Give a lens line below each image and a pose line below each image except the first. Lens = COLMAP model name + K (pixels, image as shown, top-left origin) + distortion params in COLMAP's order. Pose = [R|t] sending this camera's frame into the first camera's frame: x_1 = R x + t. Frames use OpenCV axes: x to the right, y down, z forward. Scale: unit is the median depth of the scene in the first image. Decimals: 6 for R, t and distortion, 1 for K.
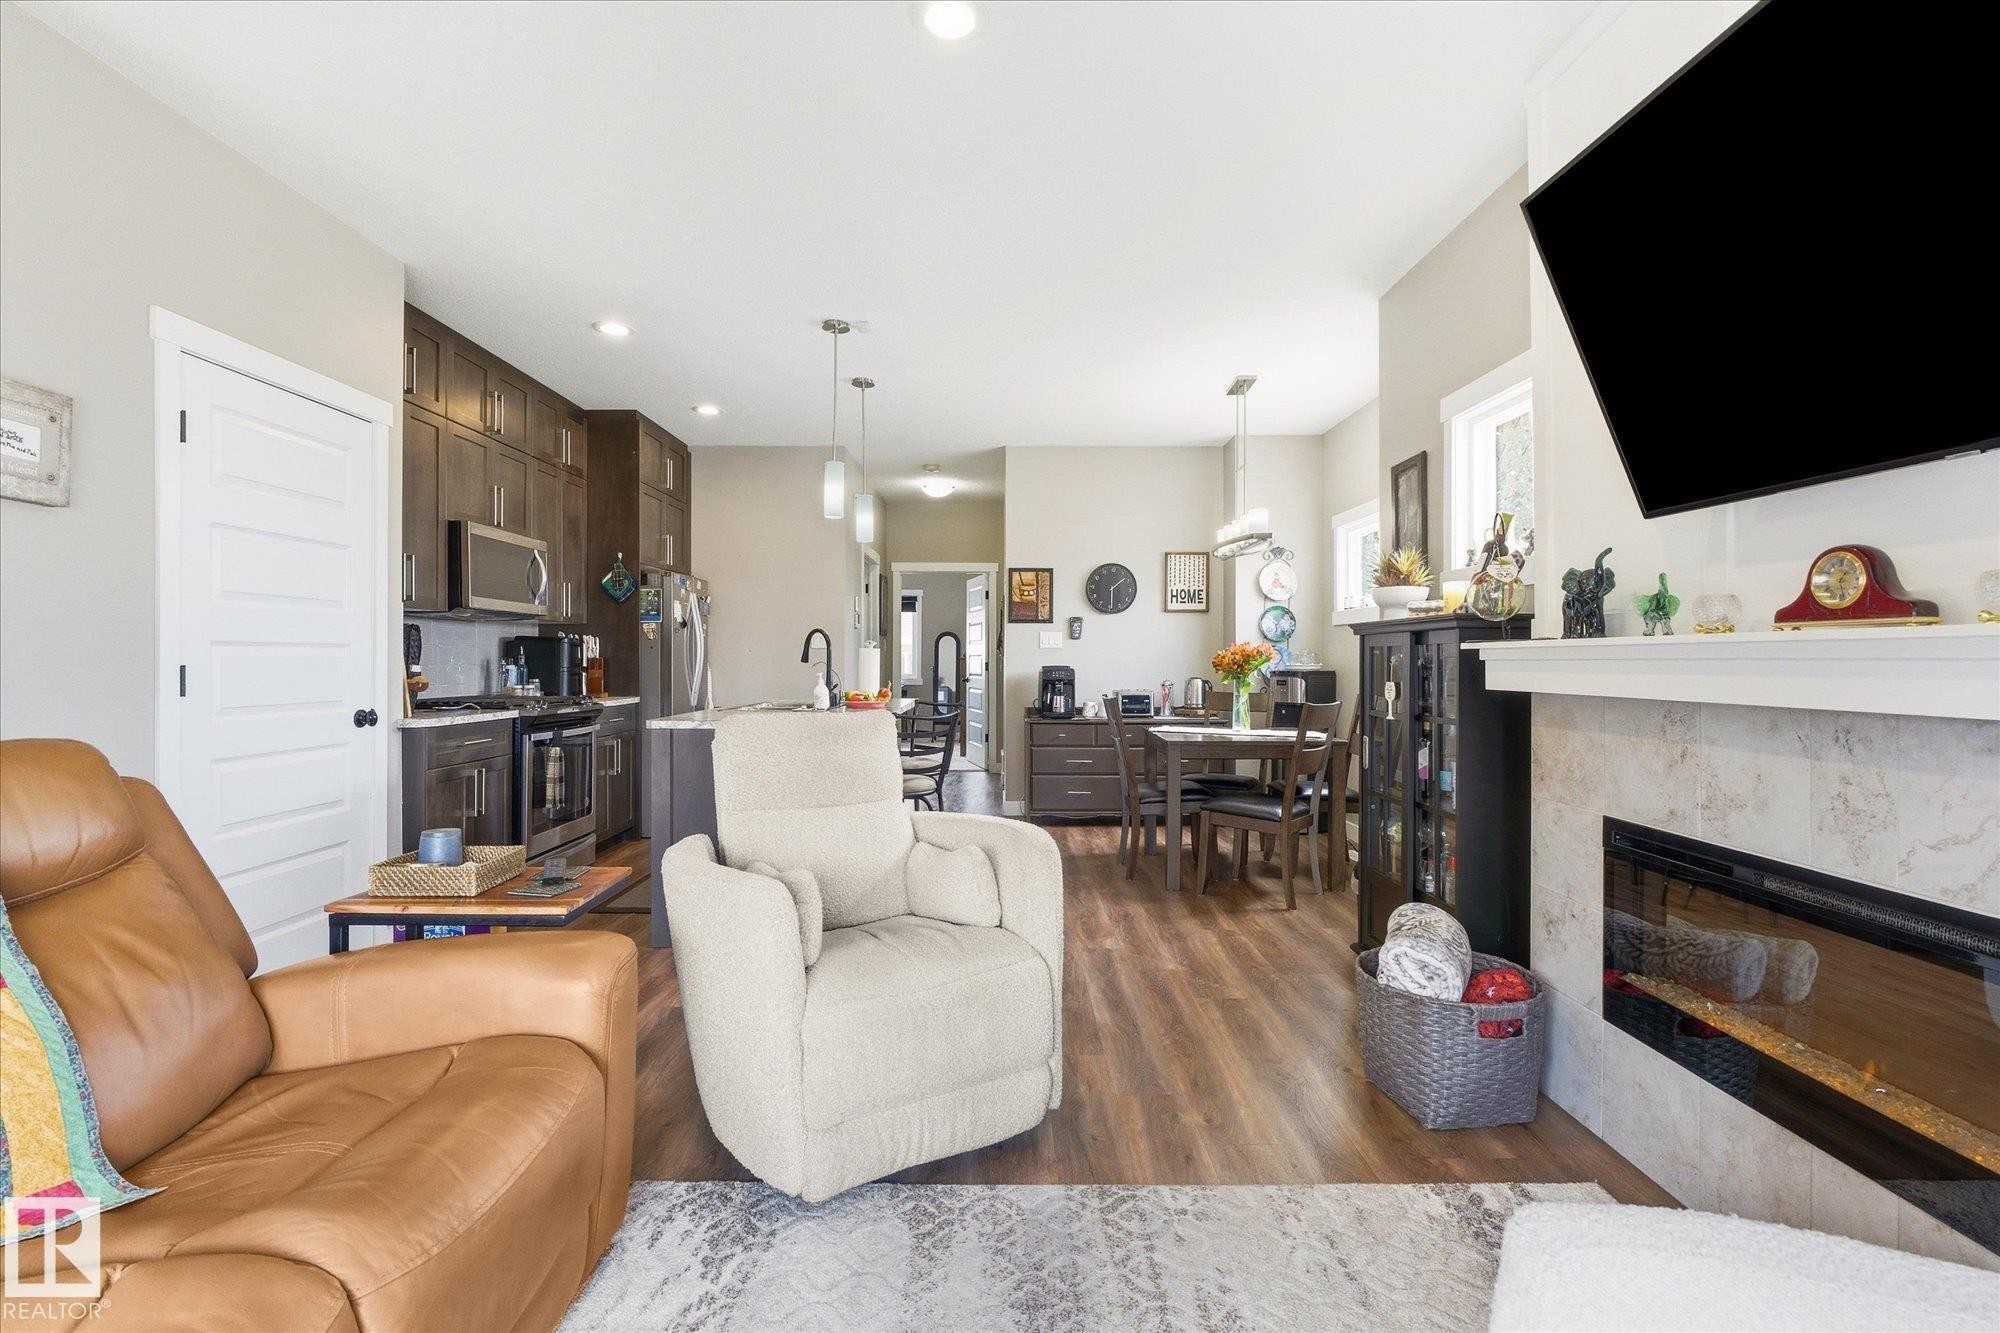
lens RADIAL K [[903.7, 0, 1004.9], [0, 903.7, 656.0], [0, 0, 1]] dist [-0.014149, 0.006617]
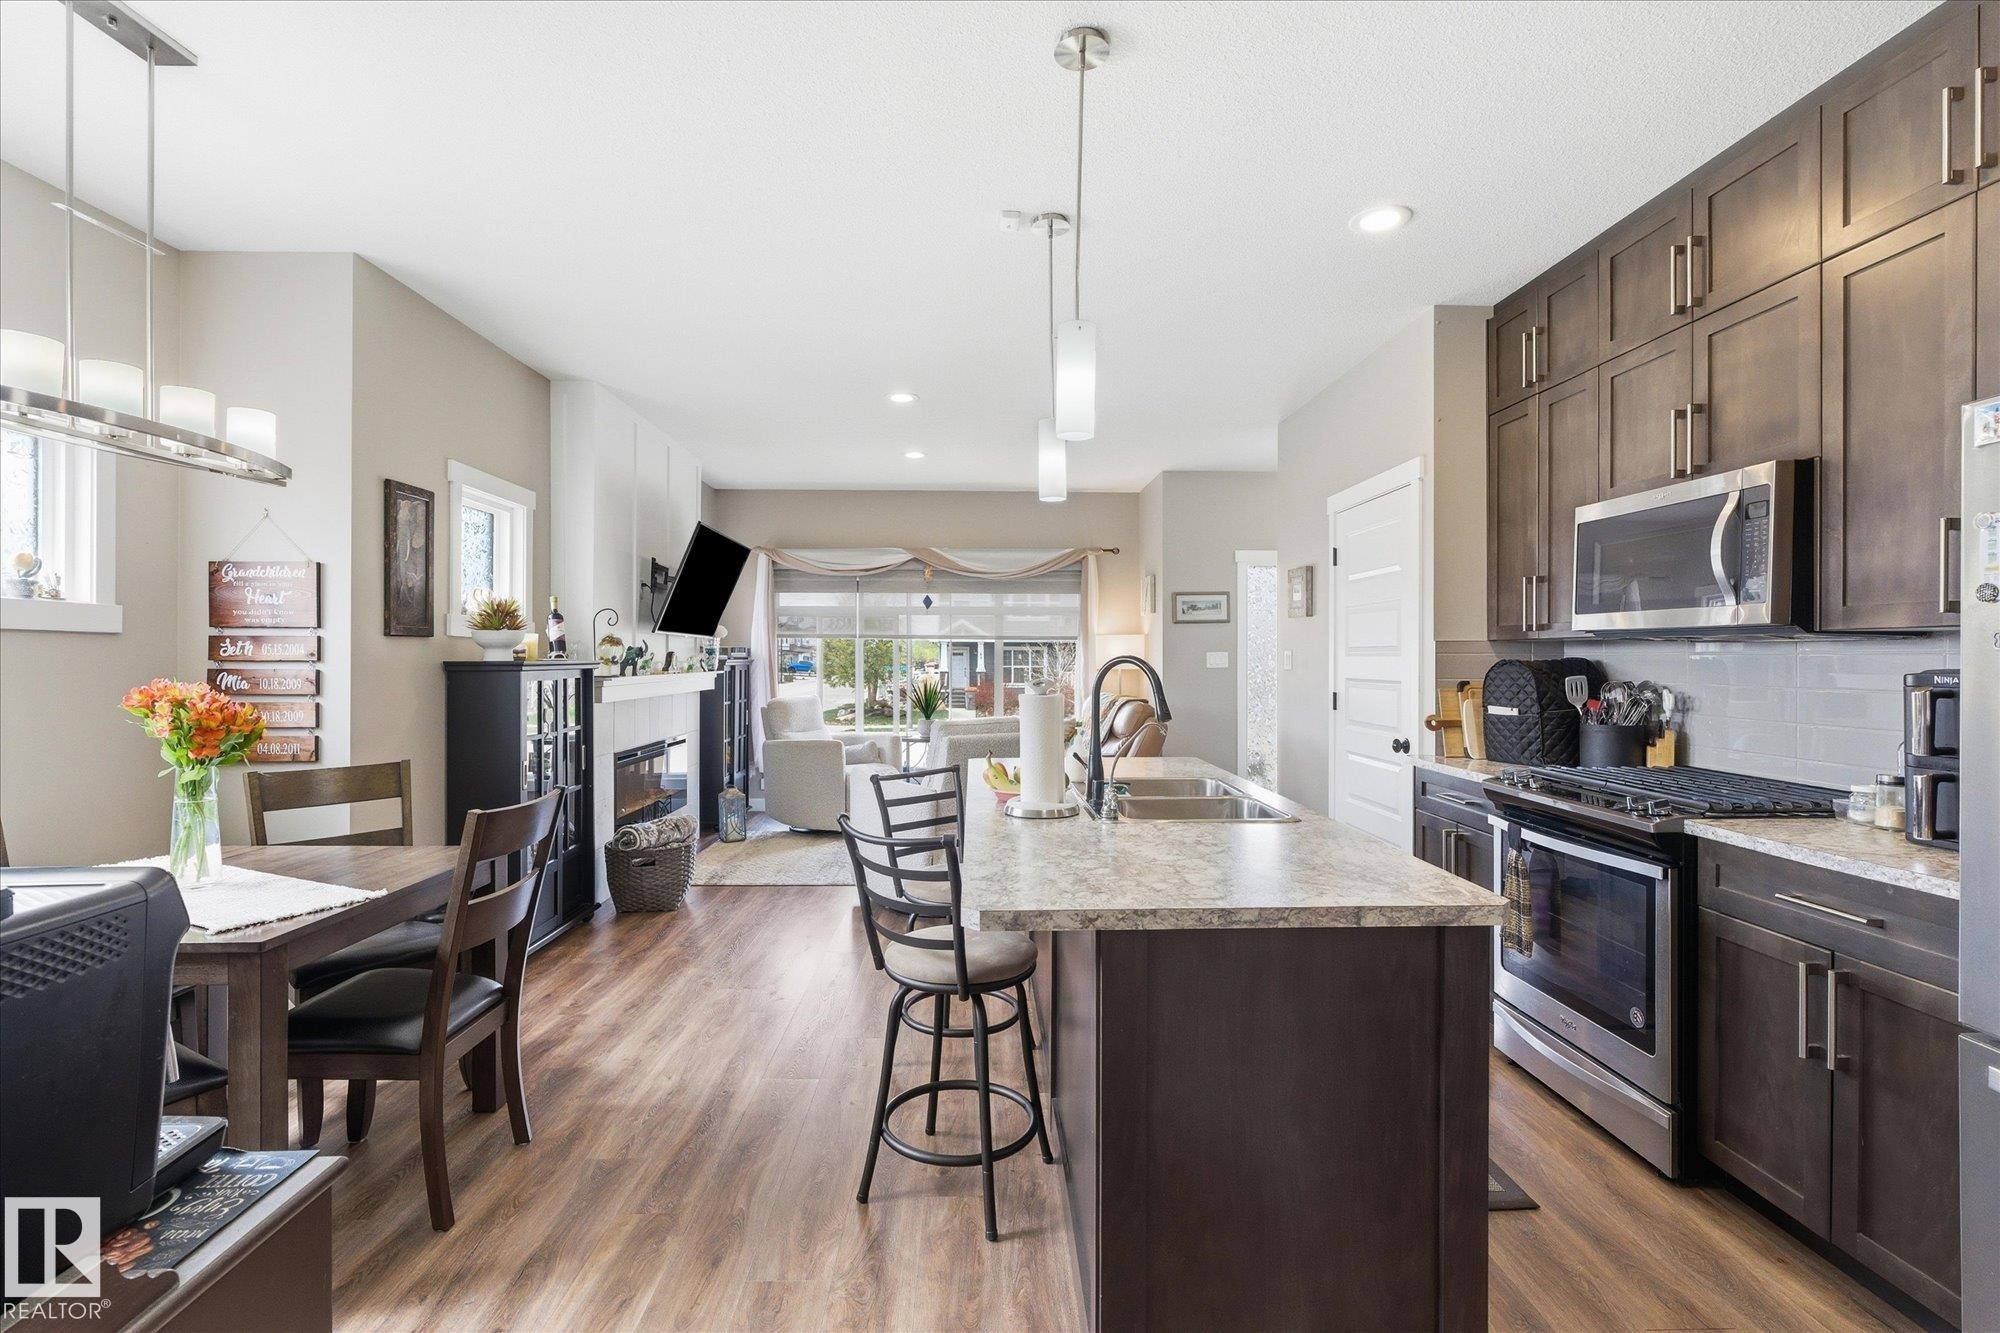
lens RADIAL K [[903.7, 0, 1004.9], [0, 903.7, 656.0], [0, 0, 1]] dist [-0.014149, 0.006617]
pose [[-0.999818, -0.002054, -0.018961, -0.271365], [-0.001940, 0.999980, -0.006043, -0.055905], [0.018973, -0.006006, -0.999802, 3.234504]]
